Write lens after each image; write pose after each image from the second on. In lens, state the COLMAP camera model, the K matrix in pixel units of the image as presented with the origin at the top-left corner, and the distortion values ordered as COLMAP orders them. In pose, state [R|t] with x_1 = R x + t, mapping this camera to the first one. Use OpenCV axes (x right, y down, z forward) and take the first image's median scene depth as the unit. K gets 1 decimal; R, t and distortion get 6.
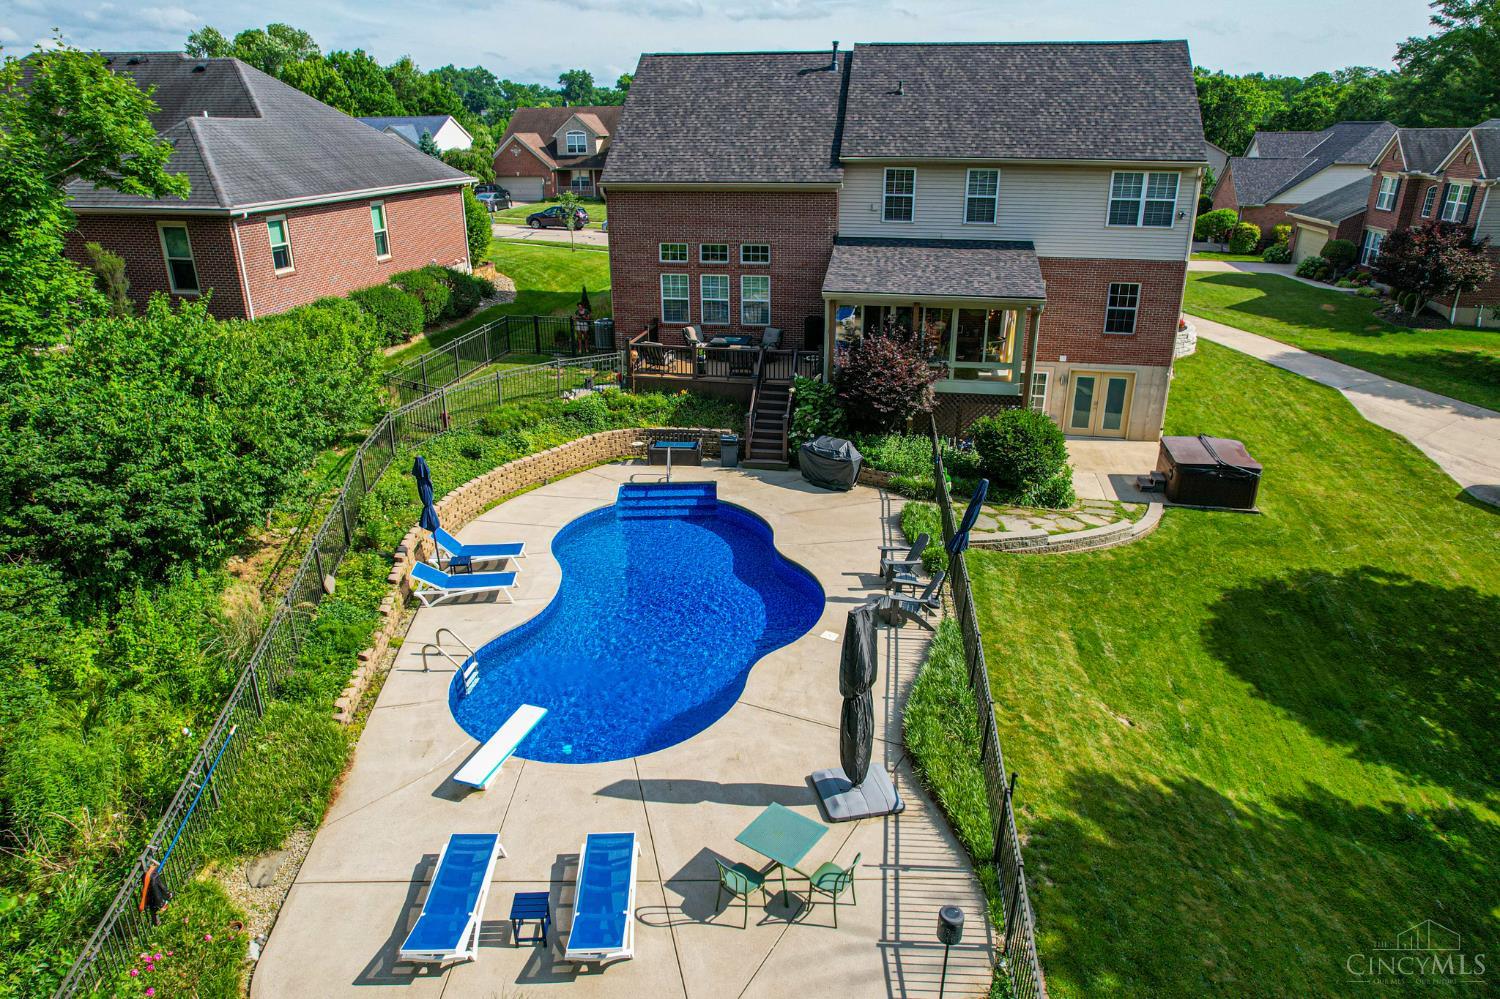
lens RADIAL K [[934.1, 0, 750.0], [0, 934.1, 499.5], [0, 0, 1]] dist [-0.079884, 0.073069]
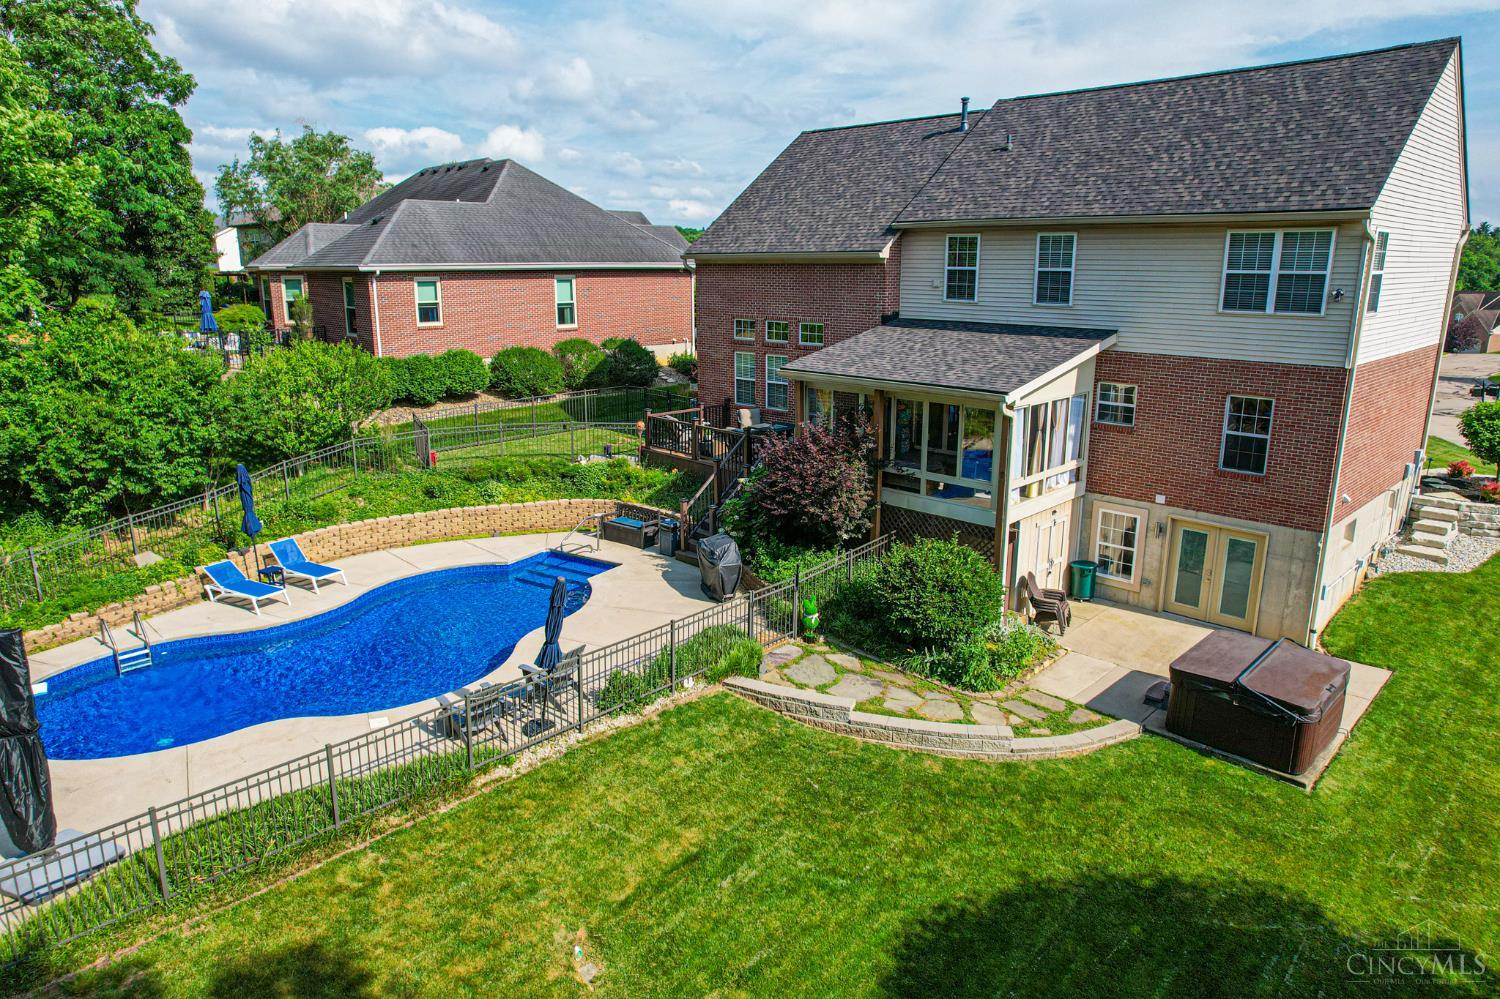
lens RADIAL K [[938.8, 0, 769.6], [0, 938.8, 502.7], [0, 0, 1]] dist [-0.057357, 0.001576]
pose [[0.825272, 0.142845, -0.546371, 0.535528], [-0.216098, 0.973726, -0.071835, -0.041383], [0.521755, 0.177353, 0.834457, 0.300910]]
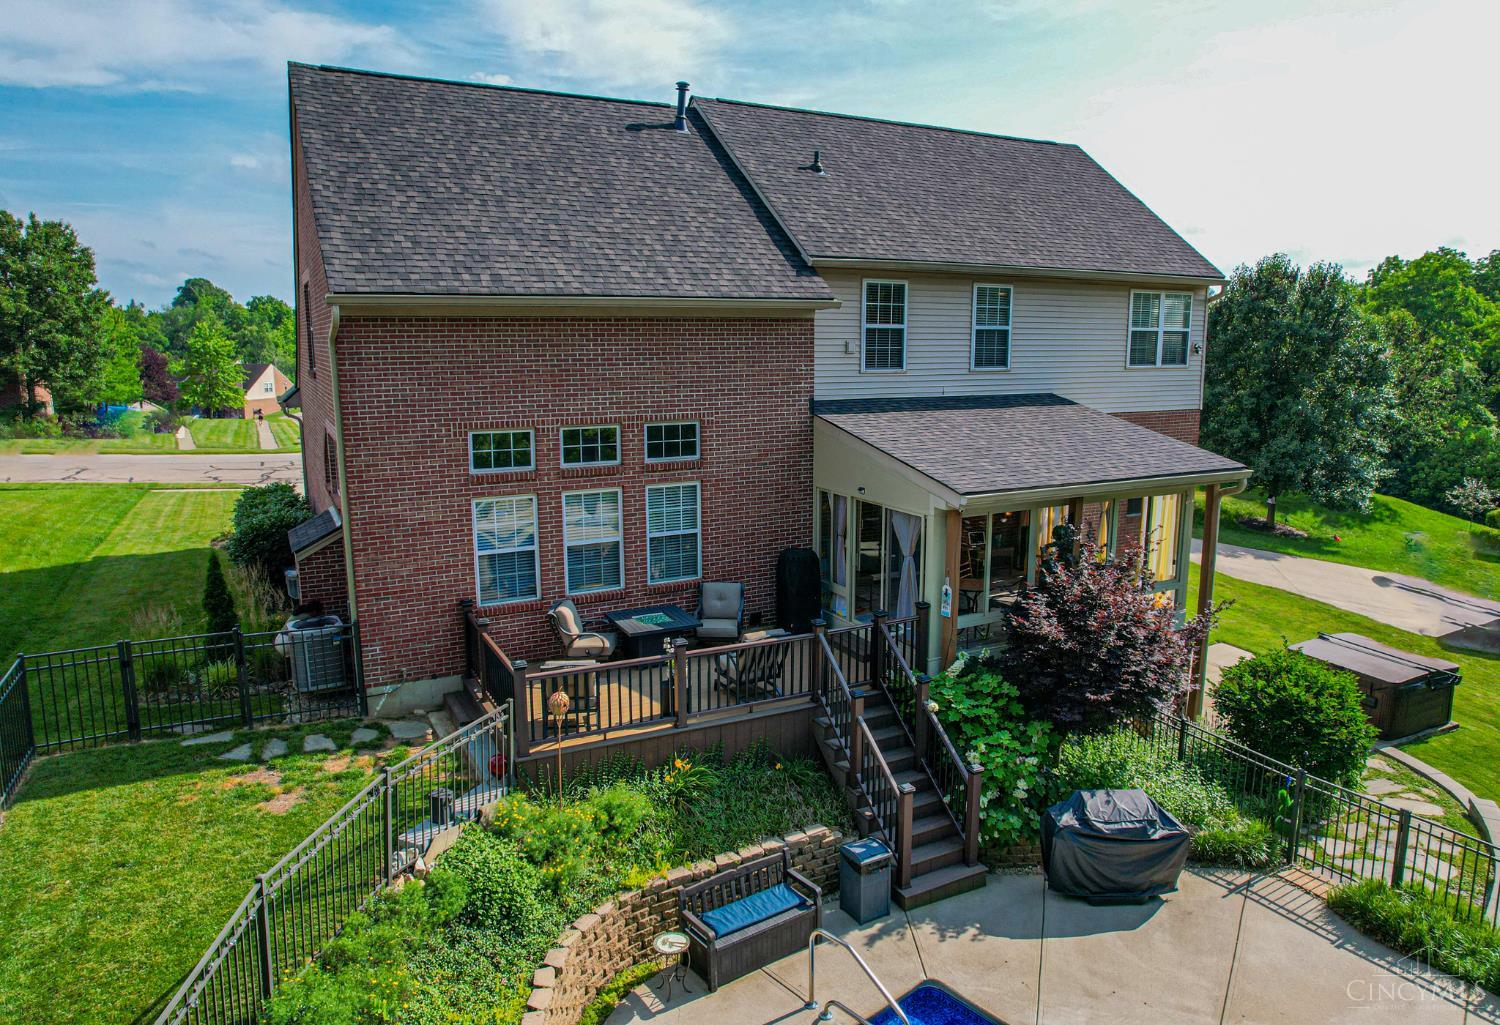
lens RADIAL K [[973.2, 0, 750.0], [0, 973.2, 512.5], [0, 0, 1]] dist [-0.048309, -0.001024]
pose [[0.794614, -0.104557, 0.598044, -0.308369], [0.223723, 0.966166, -0.128340, -0.169531], [-0.564391, 0.235777, 0.791121, 0.642762]]
